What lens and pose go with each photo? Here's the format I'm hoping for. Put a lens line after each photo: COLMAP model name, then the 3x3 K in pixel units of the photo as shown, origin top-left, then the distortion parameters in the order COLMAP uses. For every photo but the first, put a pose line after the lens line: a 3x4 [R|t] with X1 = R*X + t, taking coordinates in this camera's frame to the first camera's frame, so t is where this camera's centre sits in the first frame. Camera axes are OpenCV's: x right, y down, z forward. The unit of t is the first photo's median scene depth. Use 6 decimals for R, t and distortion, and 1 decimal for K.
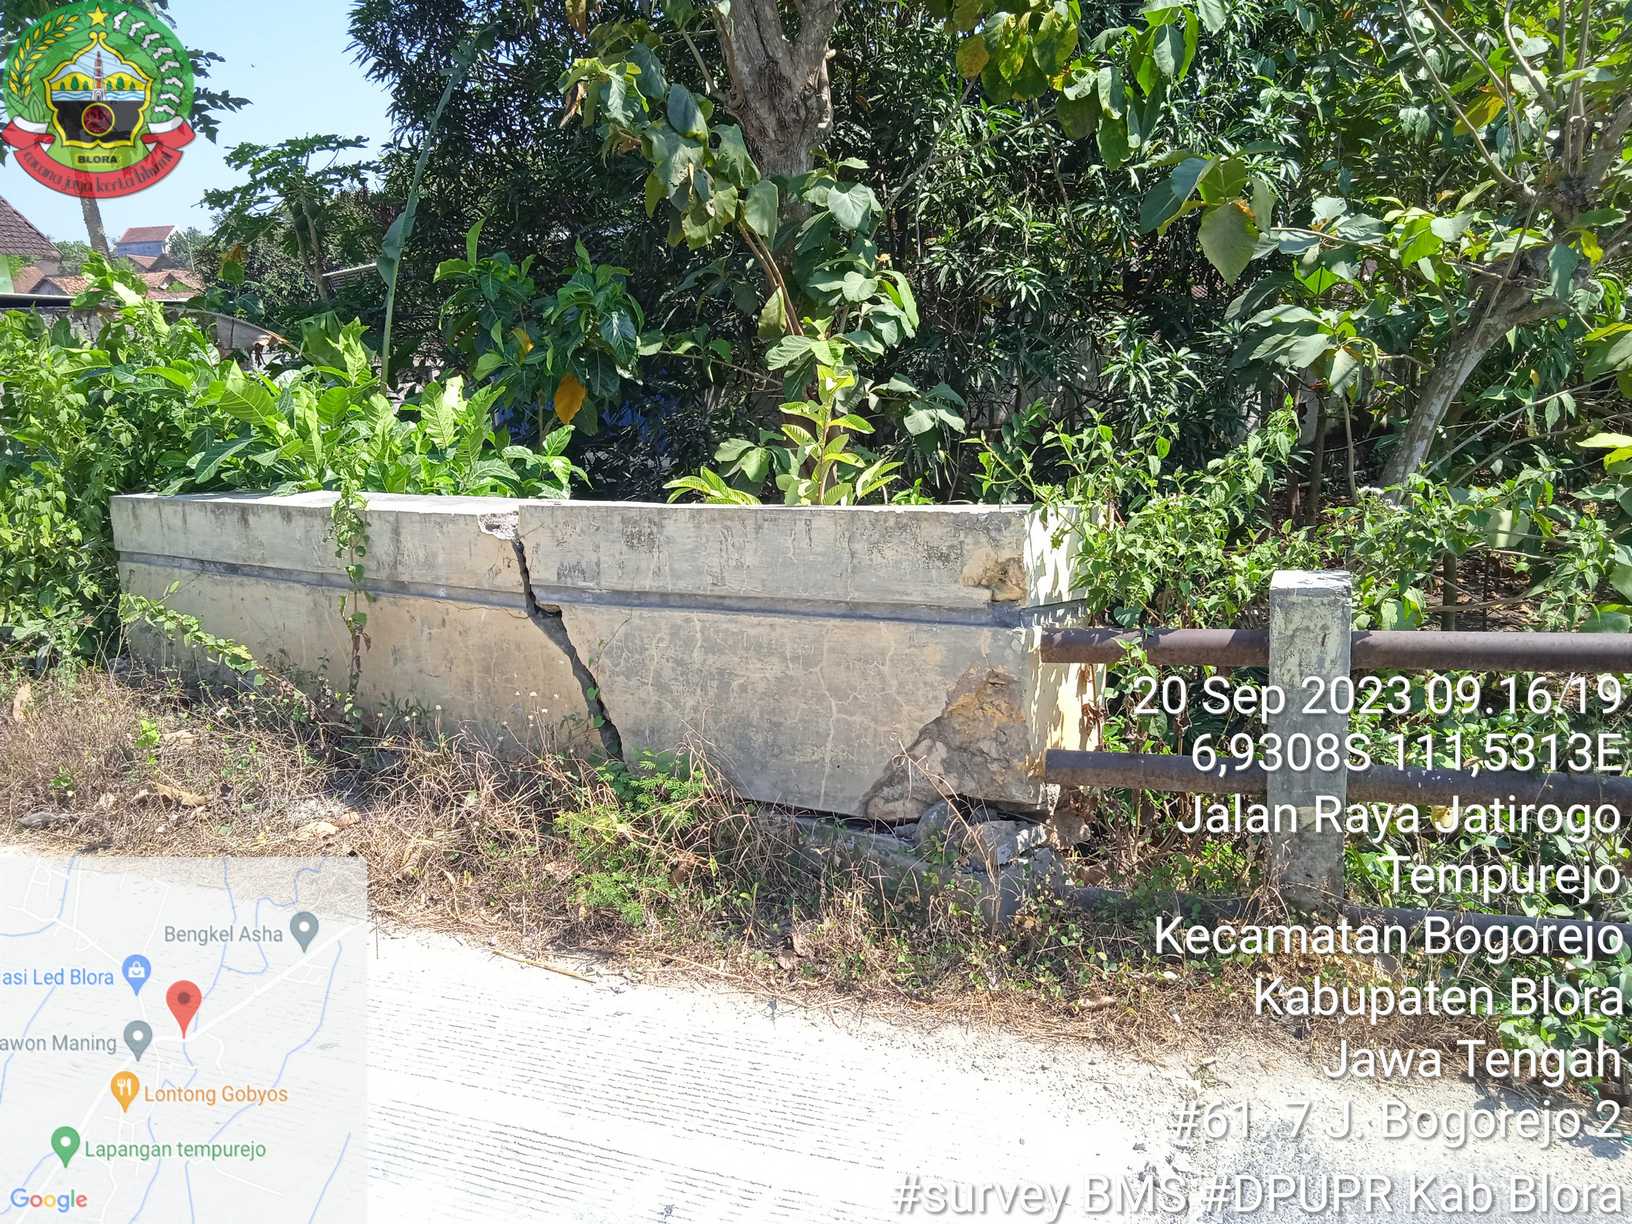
lens RADIAL K [[1337.9, 0, 809.8], [0, 1337.9, 614.1], [0, 0, 1]] dist [0.039286, -0.041256]
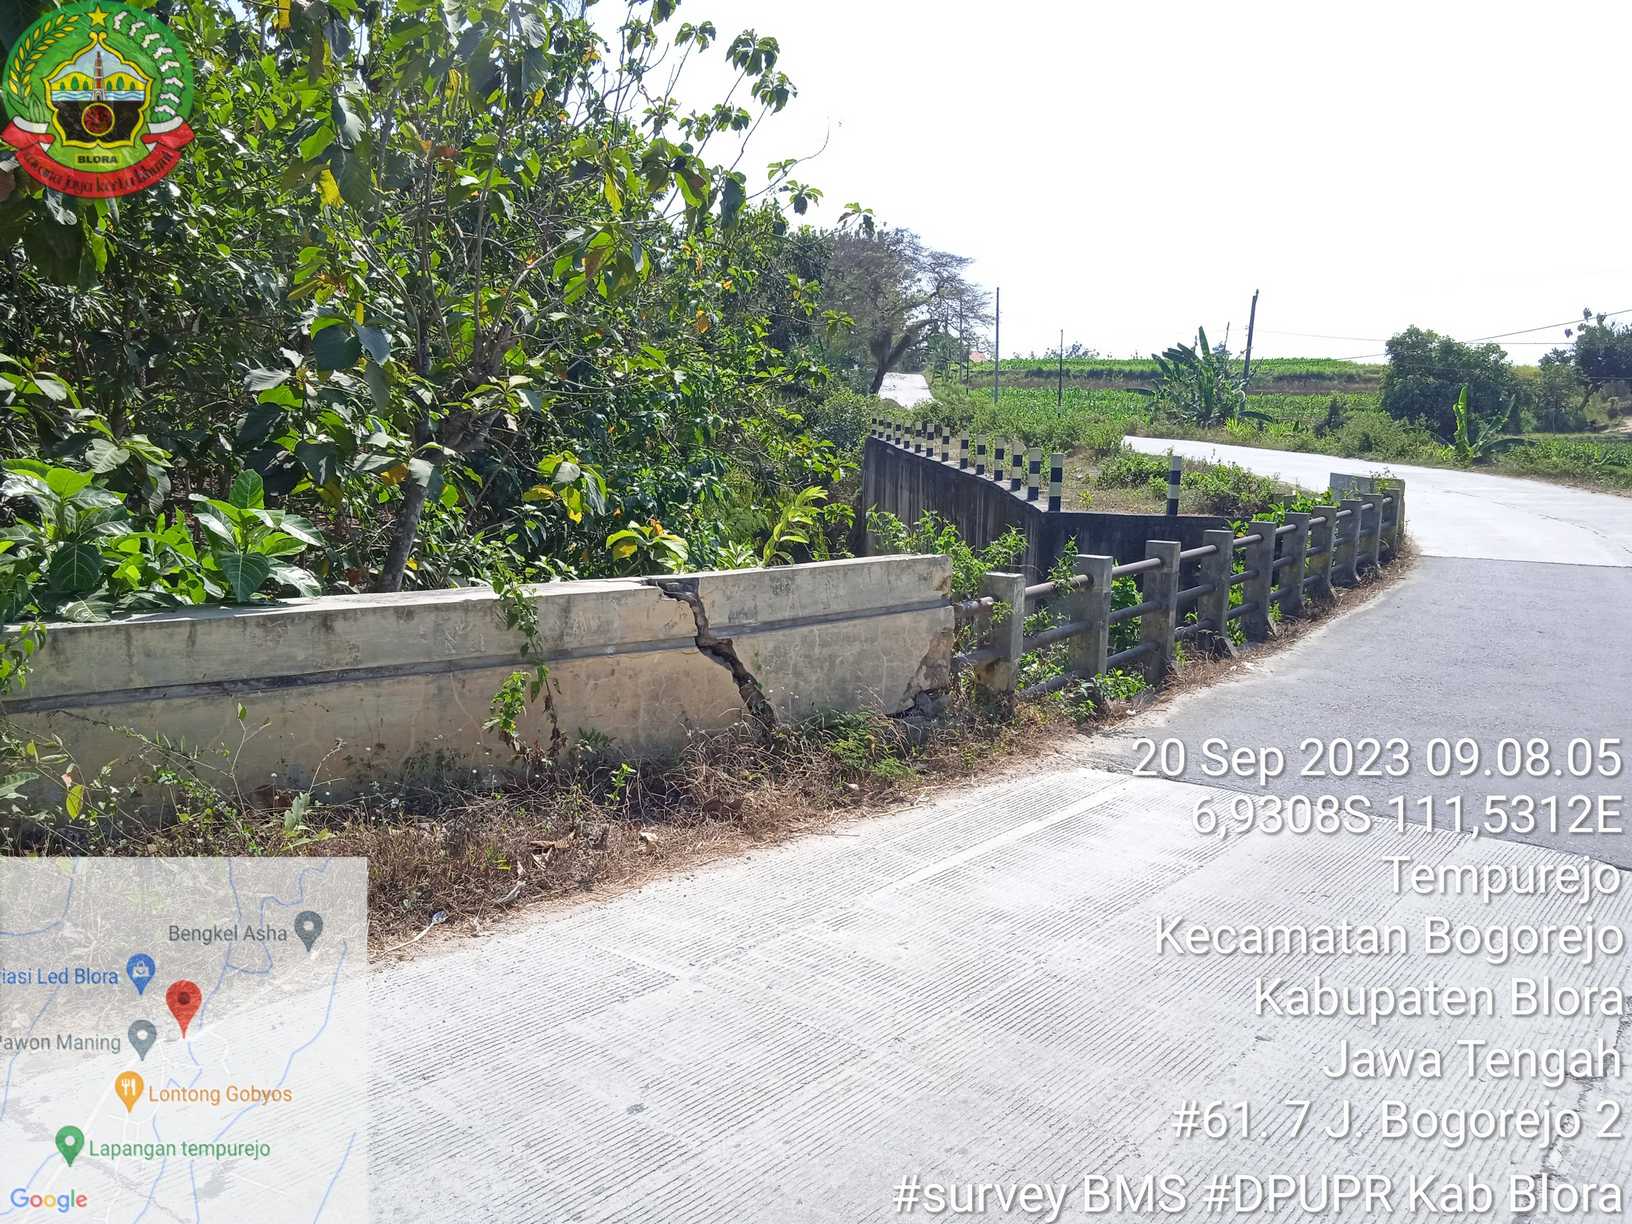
lens RADIAL K [[1329.9, 0, 815.8], [0, 1329.9, 626.3], [0, 0, 1]] dist [0.026651, -0.016158]
pose [[0.272295, -0.099470, 0.957059, -1.716805], [0.144932, 0.987534, 0.061402, -0.105530], [-0.951236, 0.121989, 0.283317, 0.483868]]
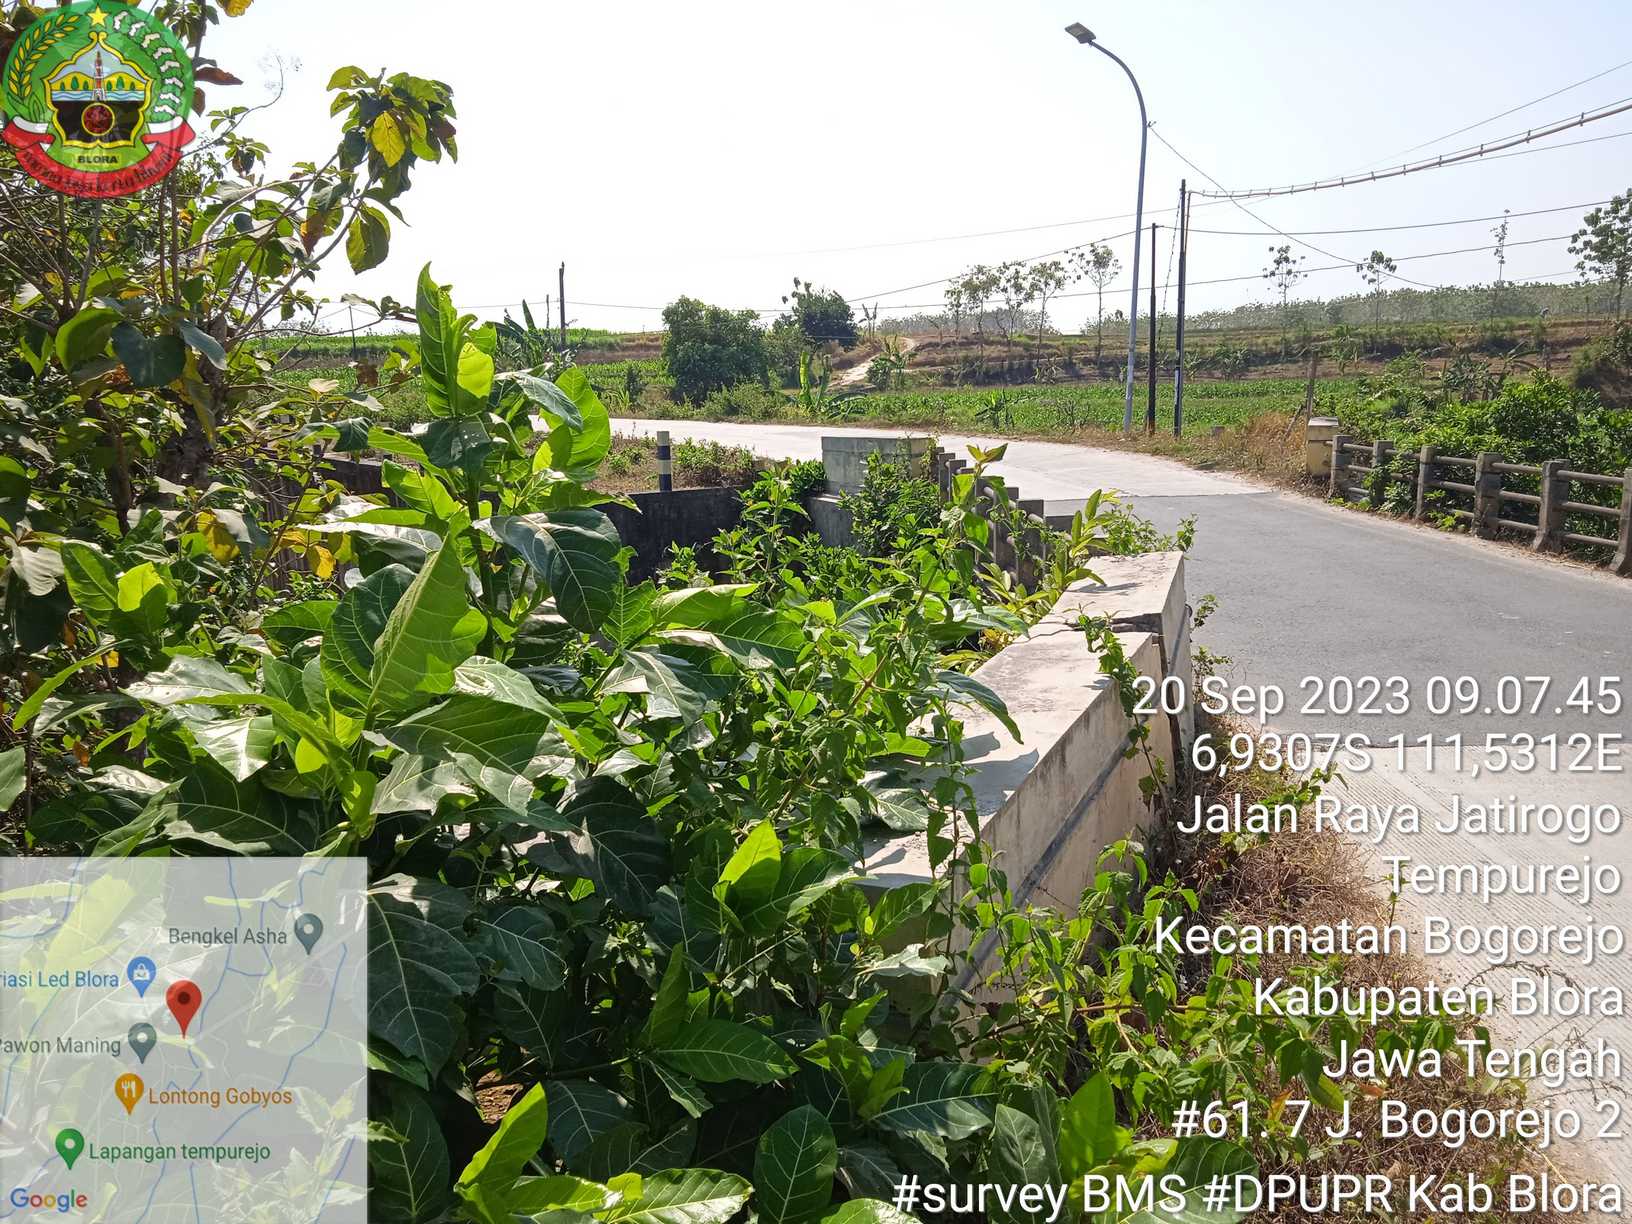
lens RADIAL K [[1329.9, 0, 815.8], [0, 1329.9, 626.3], [0, 0, 1]] dist [0.026651, -0.016158]
pose [[-0.271753, -0.117633, 0.955151, -1.372413], [0.227947, 0.956391, 0.182640, -0.392901], [-0.934982, 0.267356, -0.233088, 1.682947]]
